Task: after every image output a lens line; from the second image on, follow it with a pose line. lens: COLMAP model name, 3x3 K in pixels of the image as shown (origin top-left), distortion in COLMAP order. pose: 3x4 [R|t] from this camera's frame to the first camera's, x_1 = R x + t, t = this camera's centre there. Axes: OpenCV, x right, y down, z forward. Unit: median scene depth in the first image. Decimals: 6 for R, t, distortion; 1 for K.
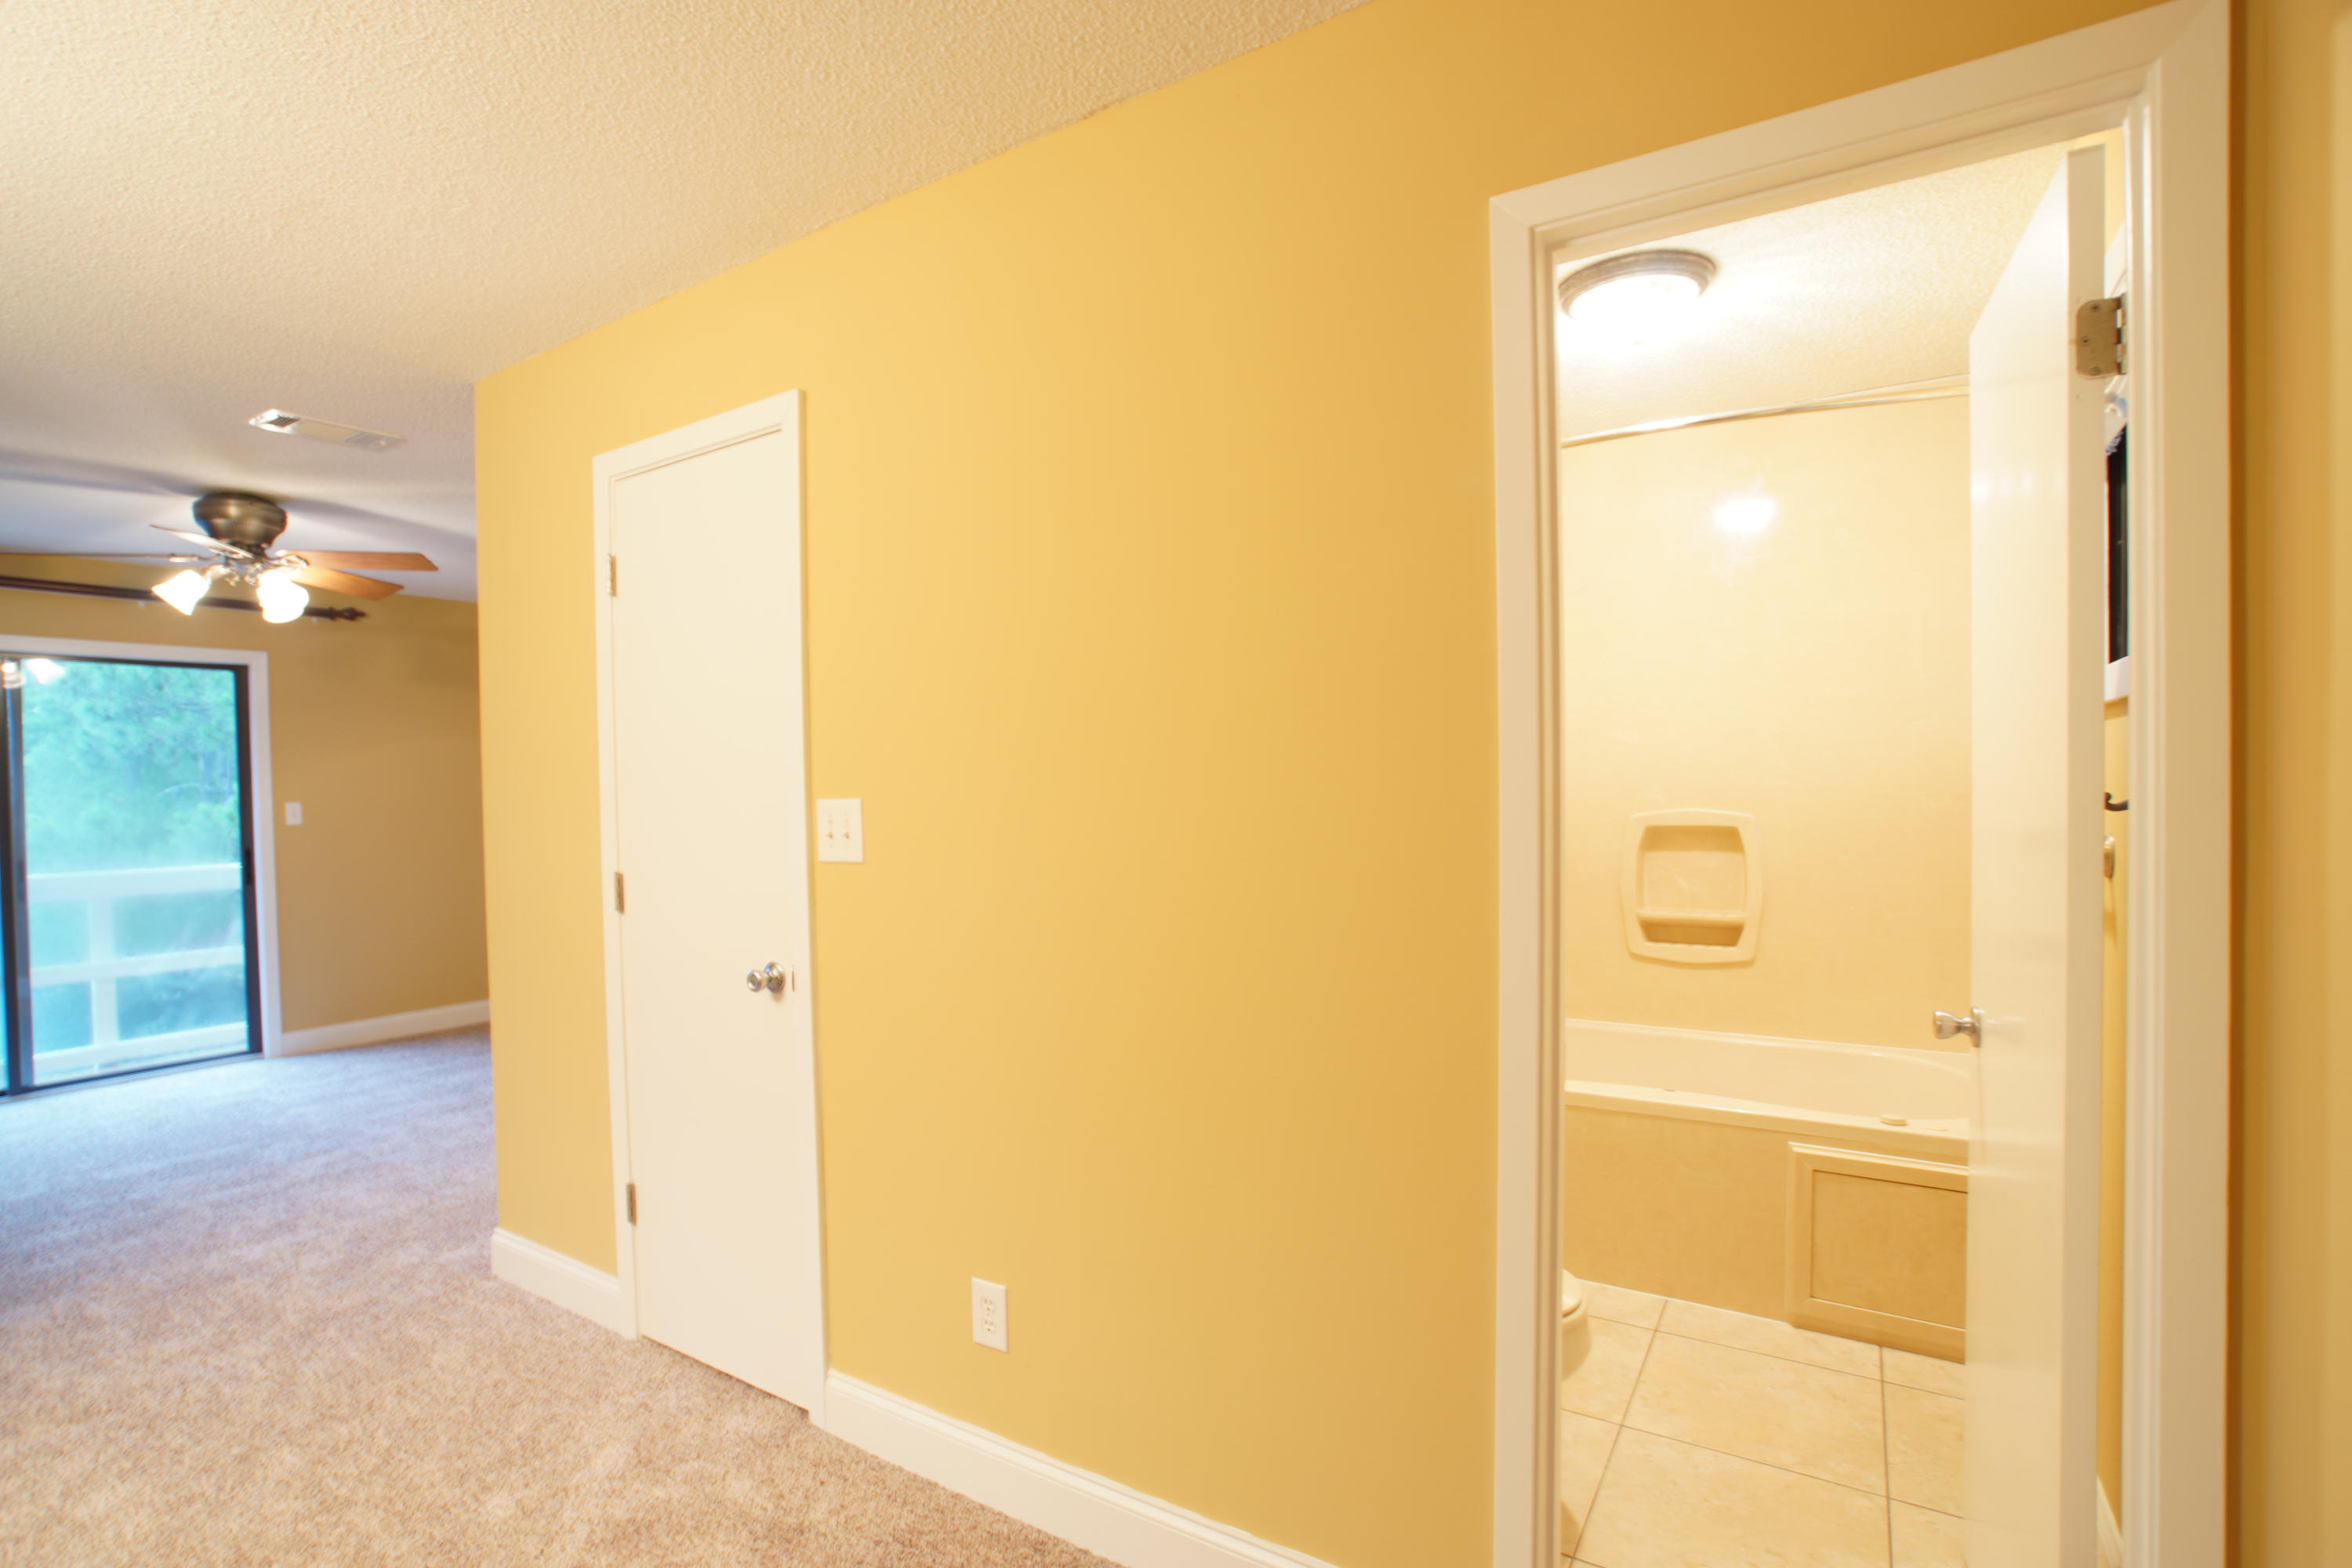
lens RADIAL K [[1144.0, 0, 1180.9], [0, 1144.0, 769.3], [0, 0, 1]] dist [-0.024691, 0.002801]
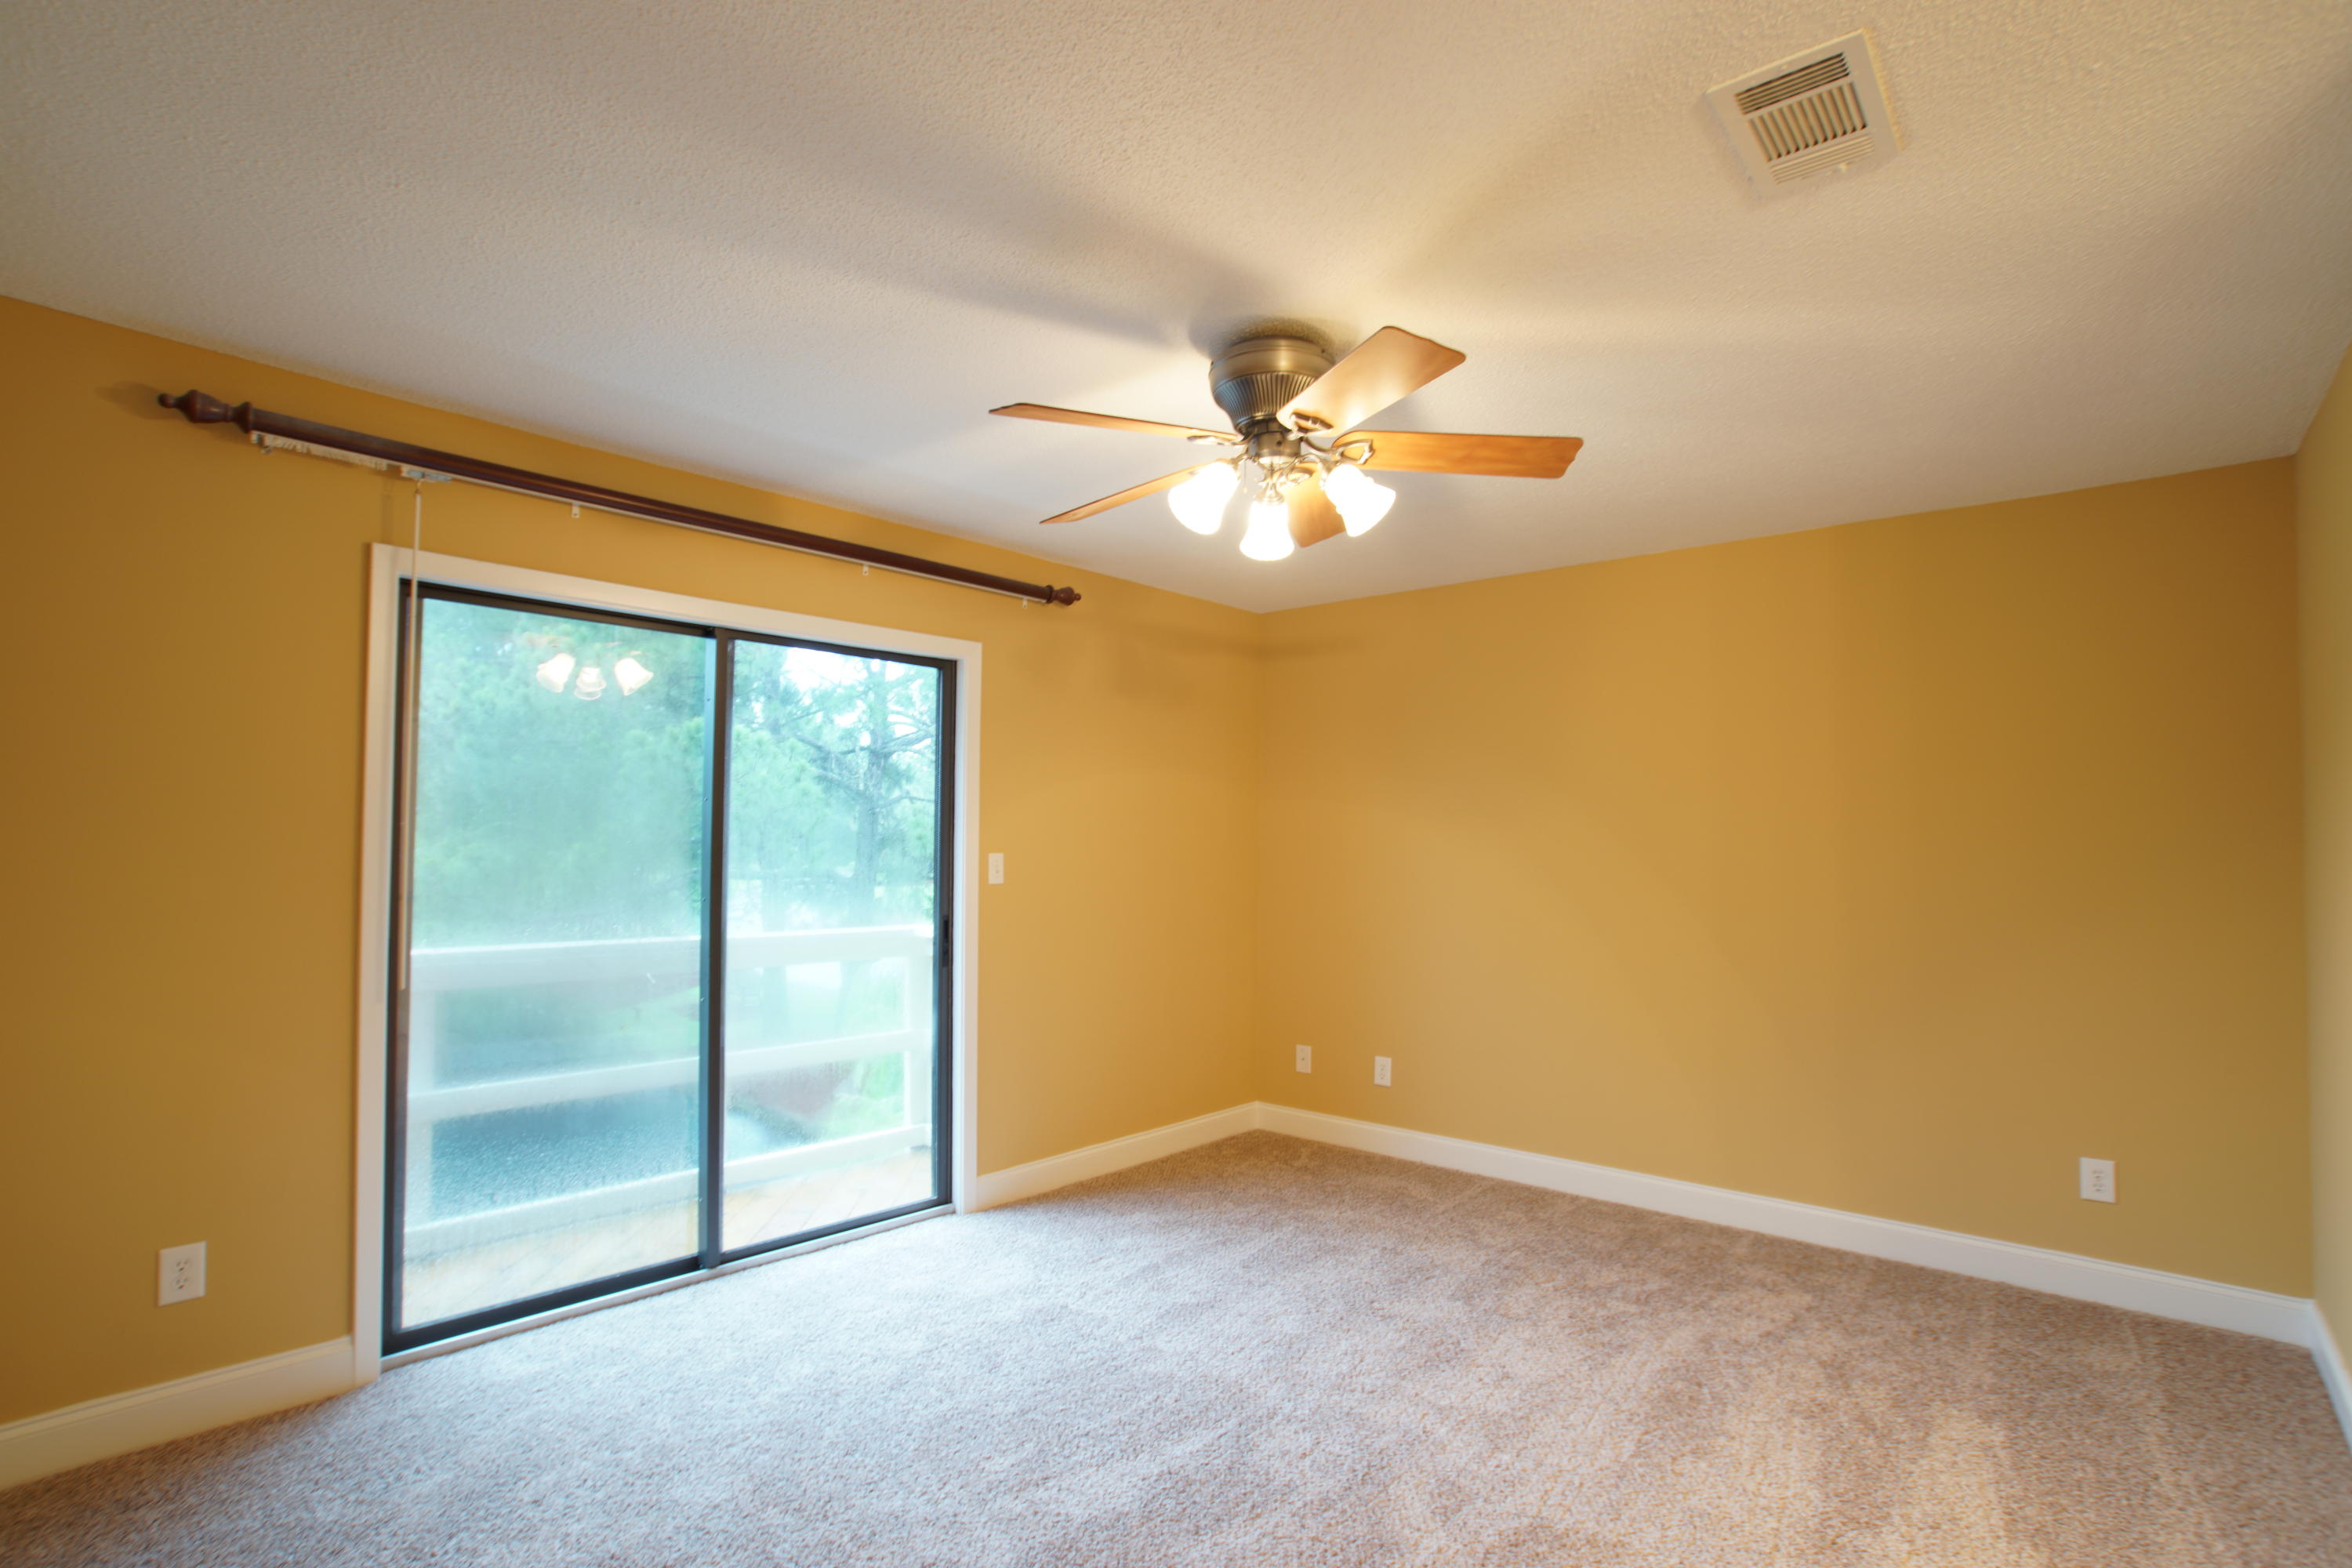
lens RADIAL K [[1144.0, 0, 1158.7], [0, 1144.0, 792.1], [0, 0, 1]] dist [-0.024691, 0.002801]
pose [[0.989491, 0.022731, -0.142800, -0.623676], [-0.028204, 0.998938, -0.036424, 0.015472], [0.141821, 0.040069, 0.989081, 0.313132]]
